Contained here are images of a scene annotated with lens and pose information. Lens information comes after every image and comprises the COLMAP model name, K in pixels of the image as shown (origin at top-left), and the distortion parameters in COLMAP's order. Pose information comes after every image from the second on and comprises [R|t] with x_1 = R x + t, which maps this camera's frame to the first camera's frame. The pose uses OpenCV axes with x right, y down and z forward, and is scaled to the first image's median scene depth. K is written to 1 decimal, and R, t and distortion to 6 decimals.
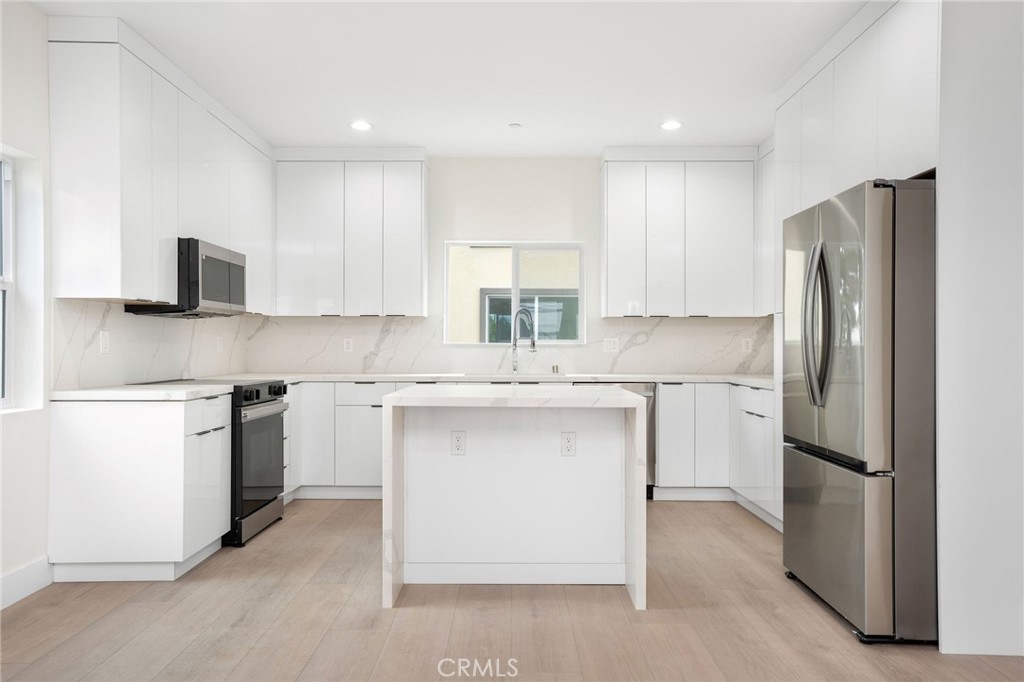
lens RADIAL K [[751.6, 0, 514.5], [0, 751.6, 349.2], [0, 0, 1]] dist [0.013718, 0.003788]
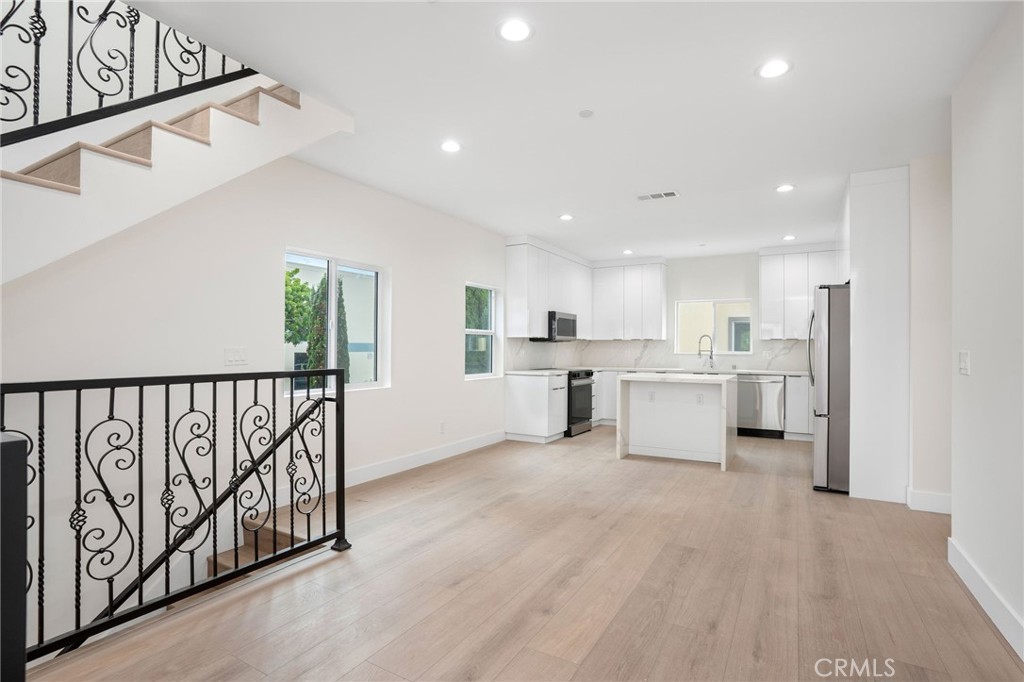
lens RADIAL K [[507.1, 0, 510.8], [0, 507.1, 345.8], [0, 0, 1]] dist [-0.000540, 0.000096]
pose [[0.862893, -0.000661, -0.505387, 0.296142], [-0.005591, 0.999925, -0.010854, -0.013848], [0.505357, 0.012192, 0.862824, -0.514283]]
